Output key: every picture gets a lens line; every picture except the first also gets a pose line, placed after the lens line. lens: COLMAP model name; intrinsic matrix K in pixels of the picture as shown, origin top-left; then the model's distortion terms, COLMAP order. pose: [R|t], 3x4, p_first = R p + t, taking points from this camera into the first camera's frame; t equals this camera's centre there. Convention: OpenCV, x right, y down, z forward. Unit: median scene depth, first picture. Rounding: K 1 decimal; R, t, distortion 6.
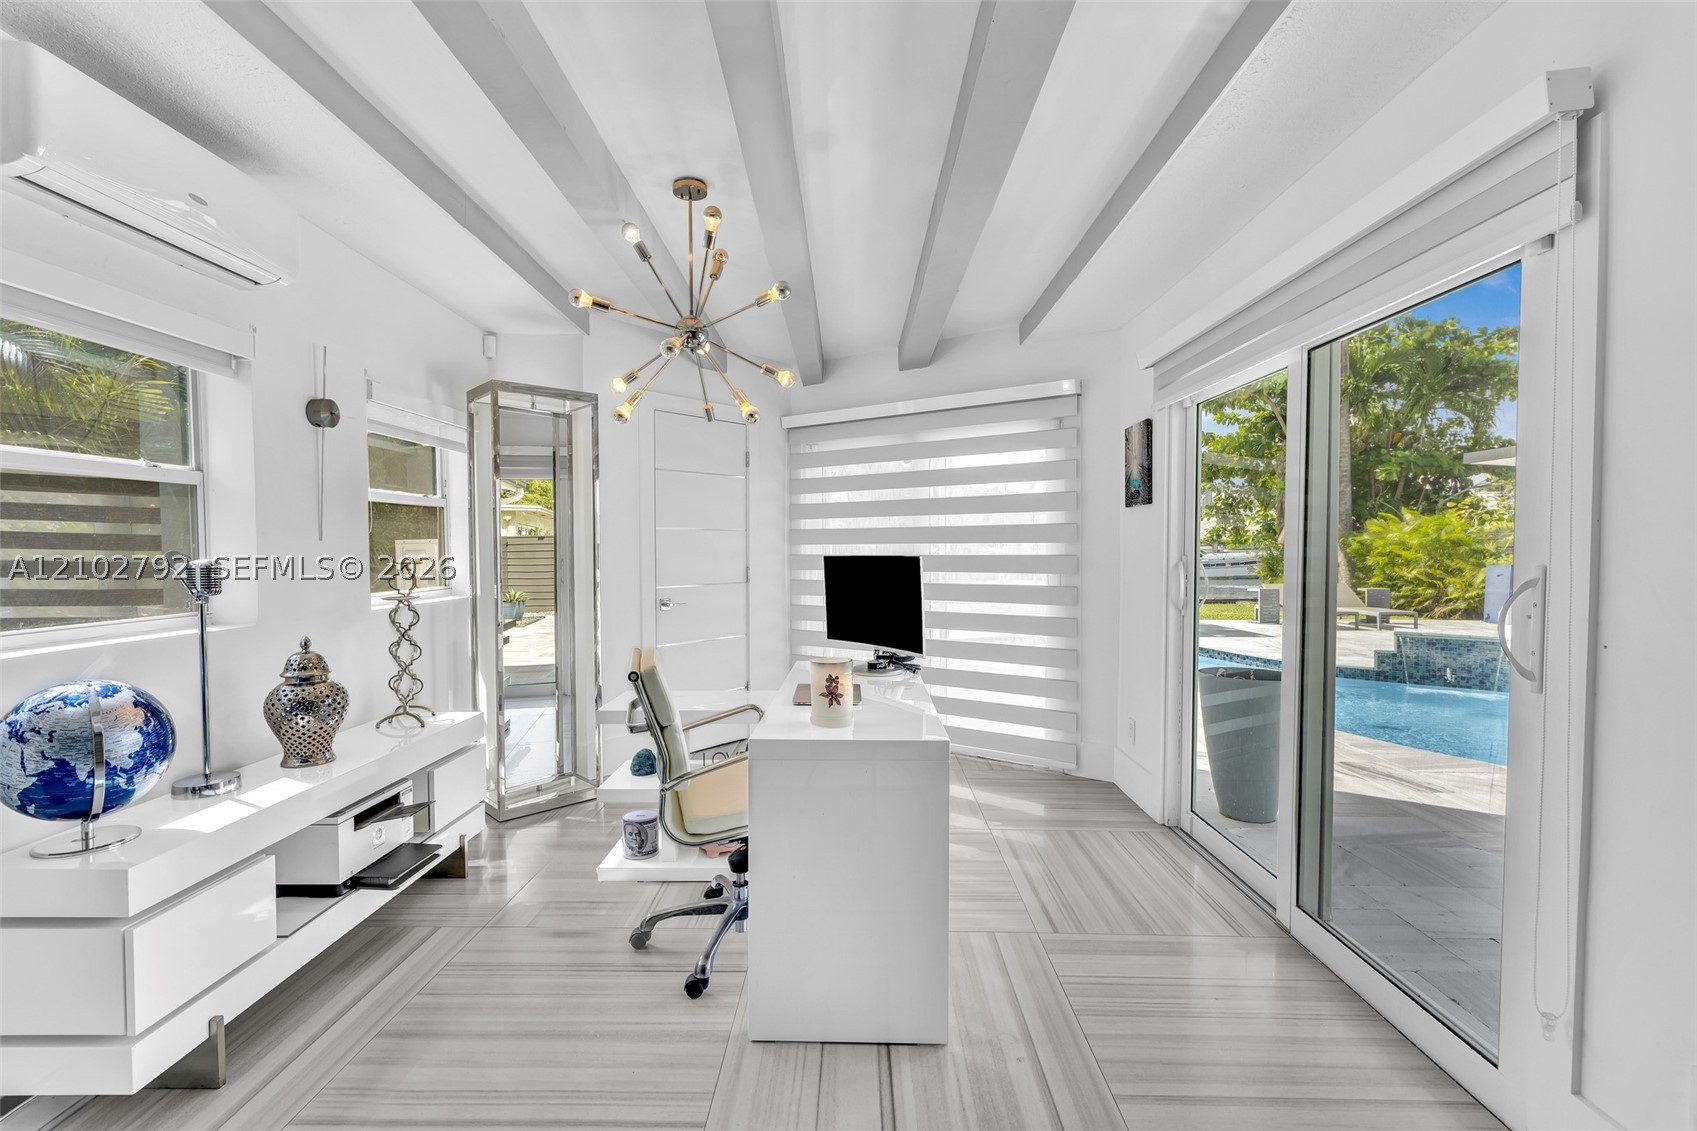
lens RADIAL K [[751.1, 0, 846.9], [0, 751.1, 565.7], [0, 0, 1]] dist [-0.001225, -0.000297]
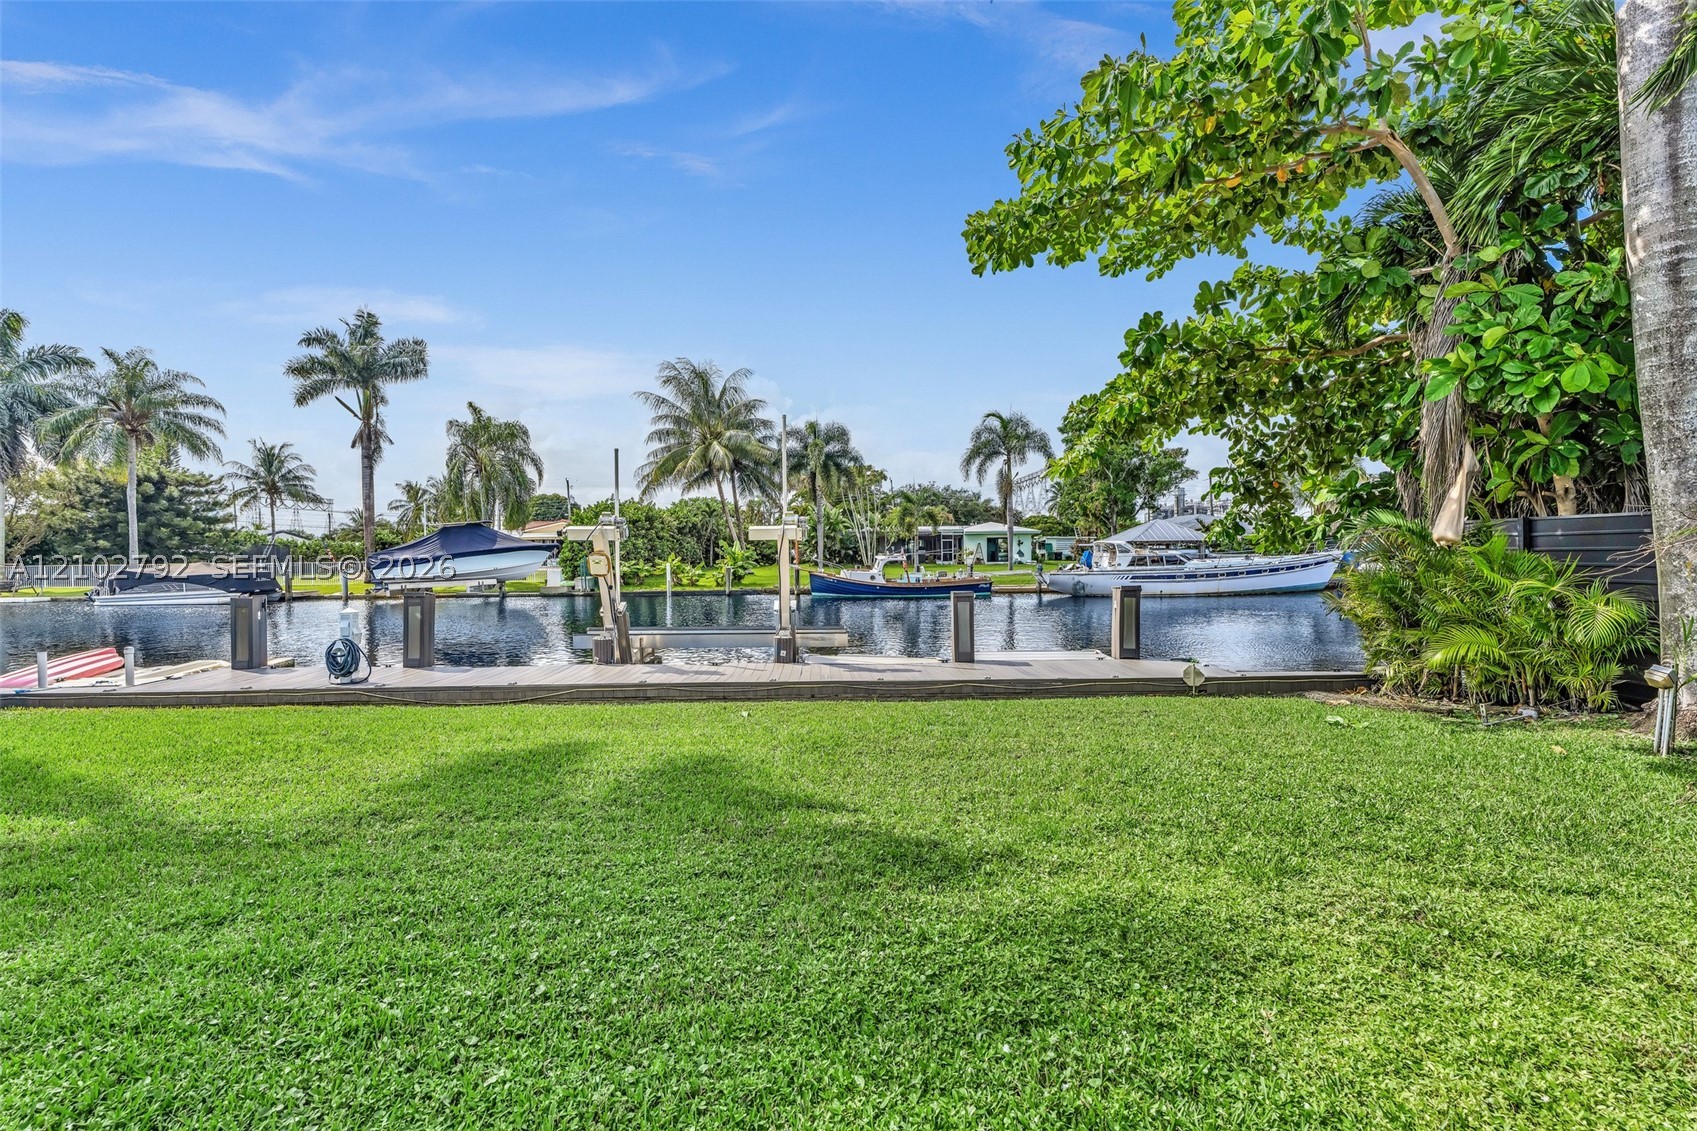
lens RADIAL K [[774.5, 0, 854.9], [0, 774.5, 564.7], [0, 0, 1]] dist [-0.004026, -0.000408]
pose [[0.998196, -0.010877, 0.059054, 0.452047], [0.011651, 0.999850, -0.012789, -0.024588], [-0.058906, 0.013454, 0.998173, 1.080775]]
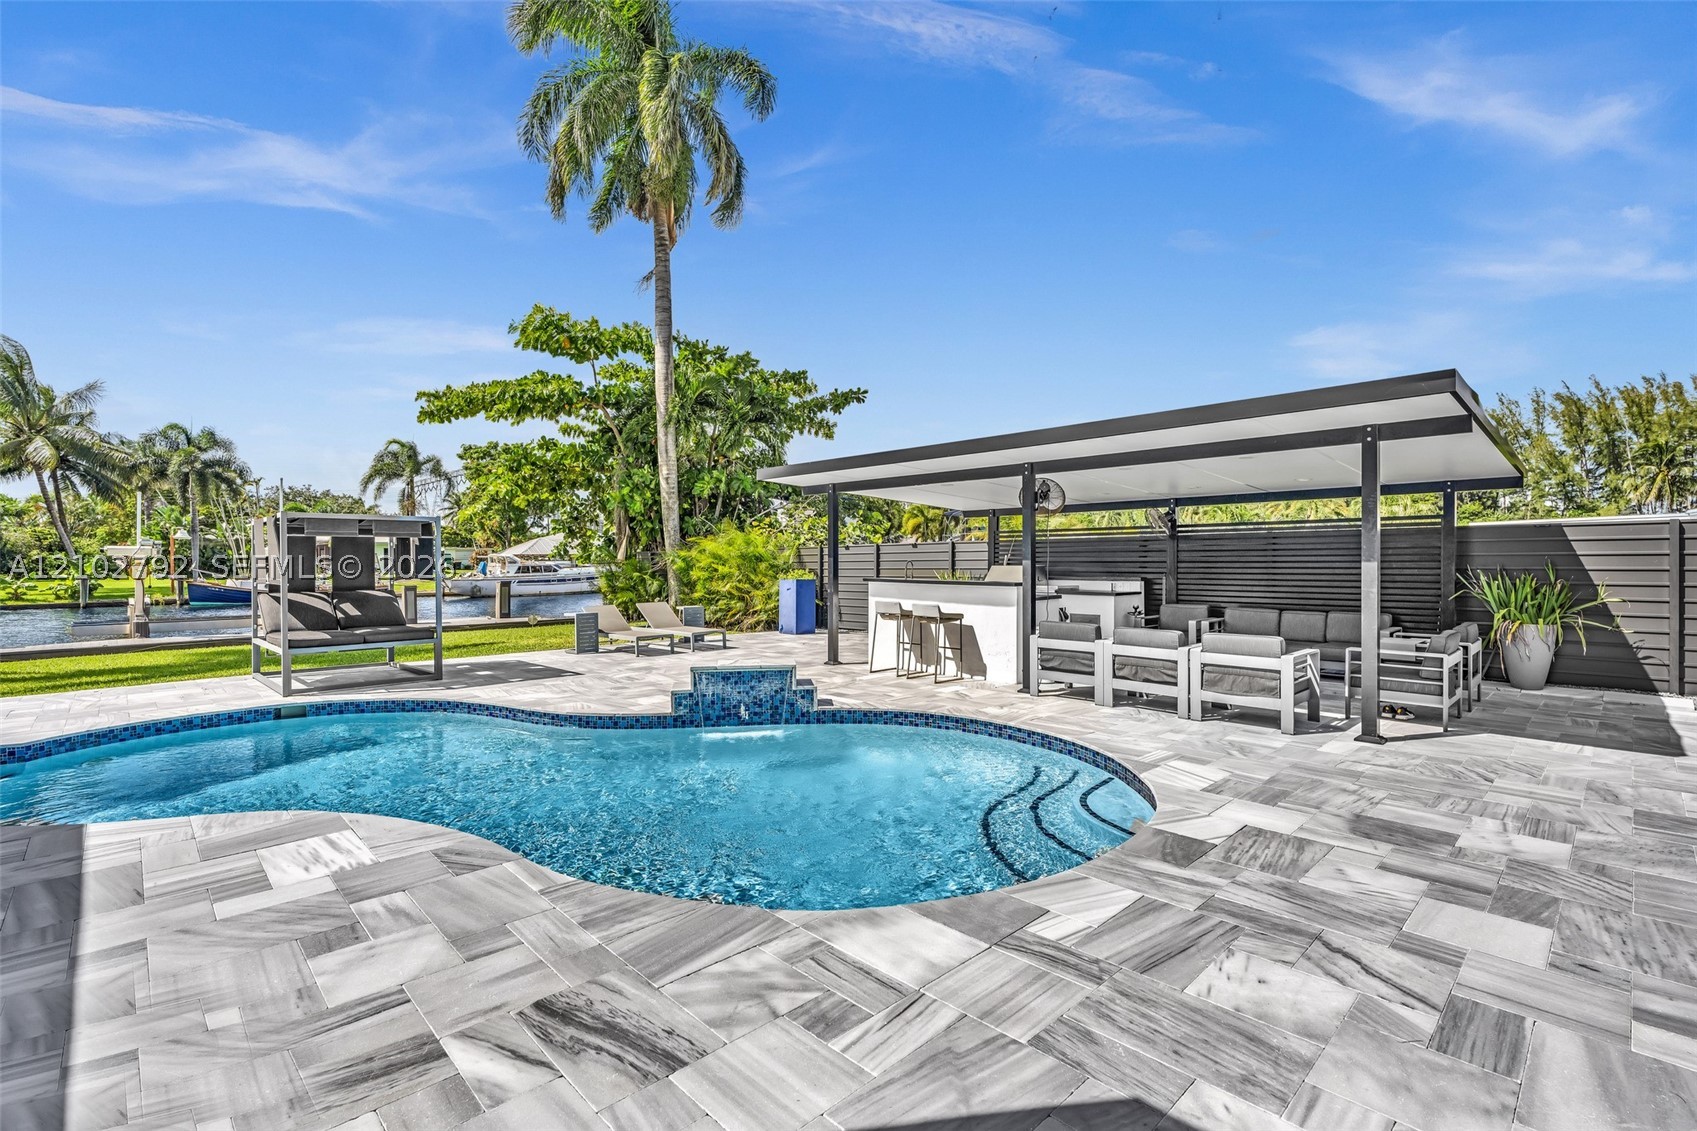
lens RADIAL K [[774.5, 0, 848.9], [0, 774.5, 565.6], [0, 0, 1]] dist [-0.004026, -0.000408]
pose [[0.705247, -0.010245, 0.708887, 0.121702], [0.024827, 0.999639, -0.010253, -0.005232], [-0.708527, 0.024830, 0.705247, 0.132218]]
